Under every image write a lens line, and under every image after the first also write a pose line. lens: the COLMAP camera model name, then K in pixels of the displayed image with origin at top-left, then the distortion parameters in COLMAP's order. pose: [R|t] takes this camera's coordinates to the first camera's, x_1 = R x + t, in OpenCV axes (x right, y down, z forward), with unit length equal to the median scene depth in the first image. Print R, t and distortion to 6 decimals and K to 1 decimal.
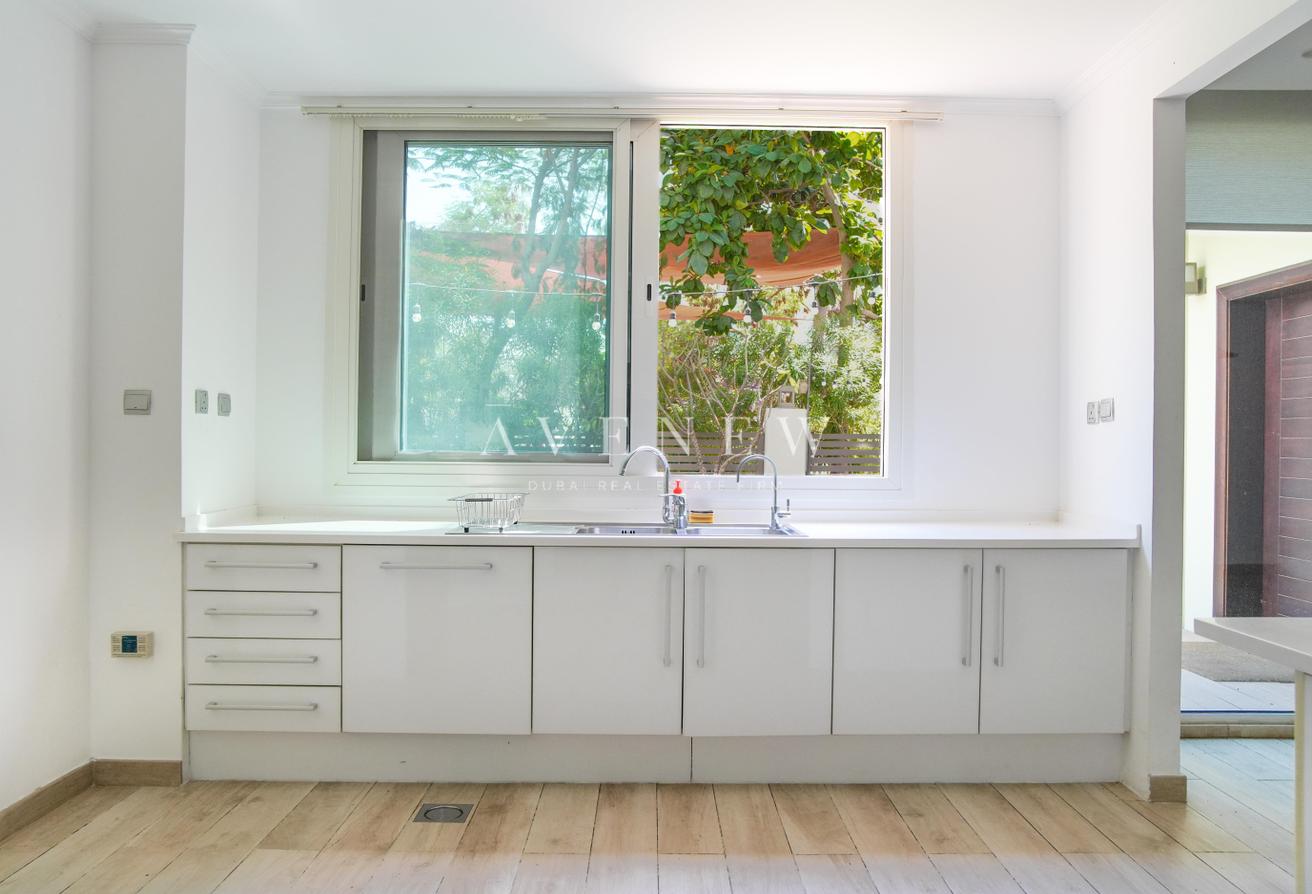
lens RADIAL K [[1000.5, 0, 654.7], [0, 1000.5, 446.5], [0, 0, 1]] dist [-0.096667, 0.090213]
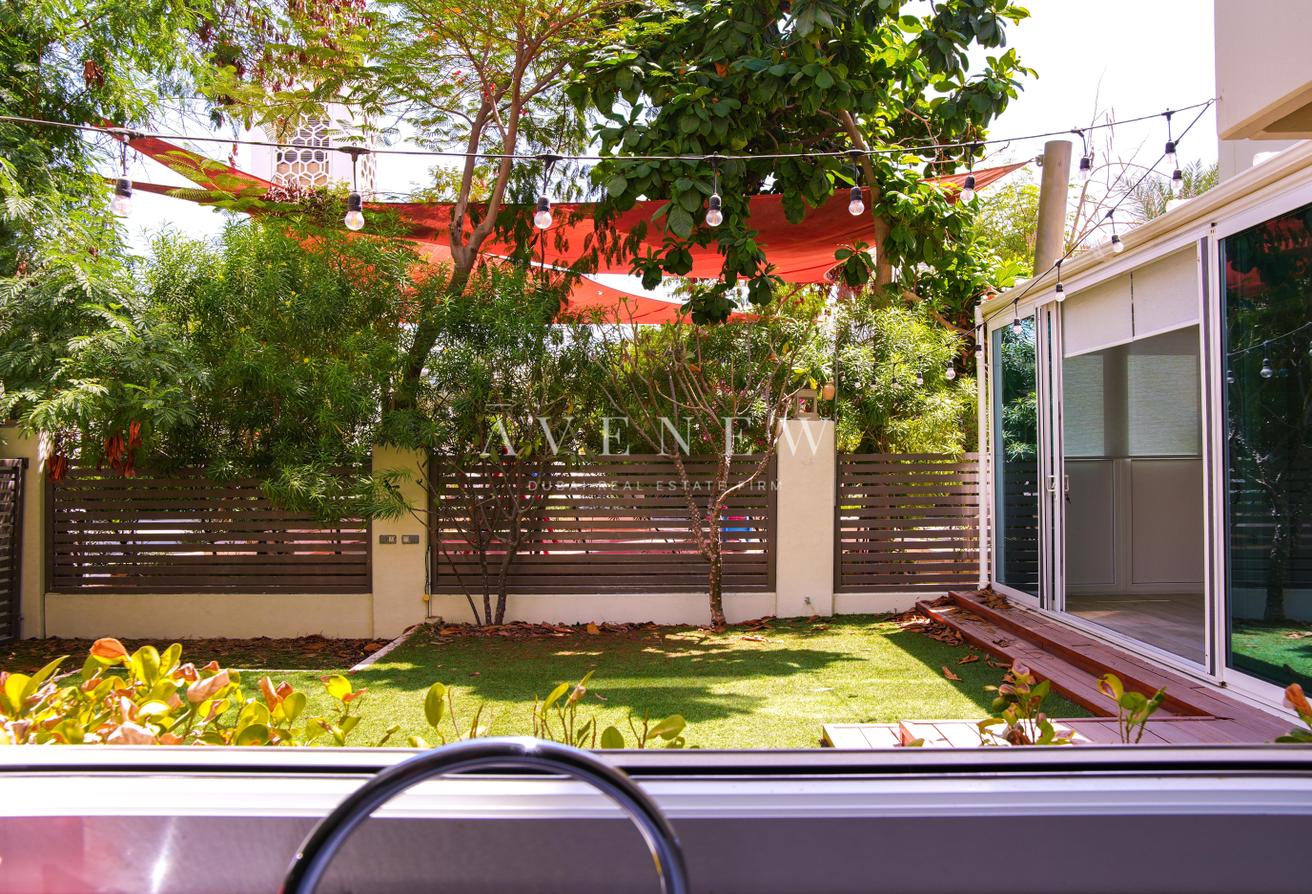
lens RADIAL K [[1000.5, 0, 654.7], [0, 1000.5, 438.1], [0, 0, 1]] dist [-0.096667, 0.090213]
pose [[0.999674, -0.013448, -0.021690, 0.036255], [0.012727, 0.999372, -0.033065, -0.002367], [0.022121, 0.032778, 0.999218, 0.261493]]
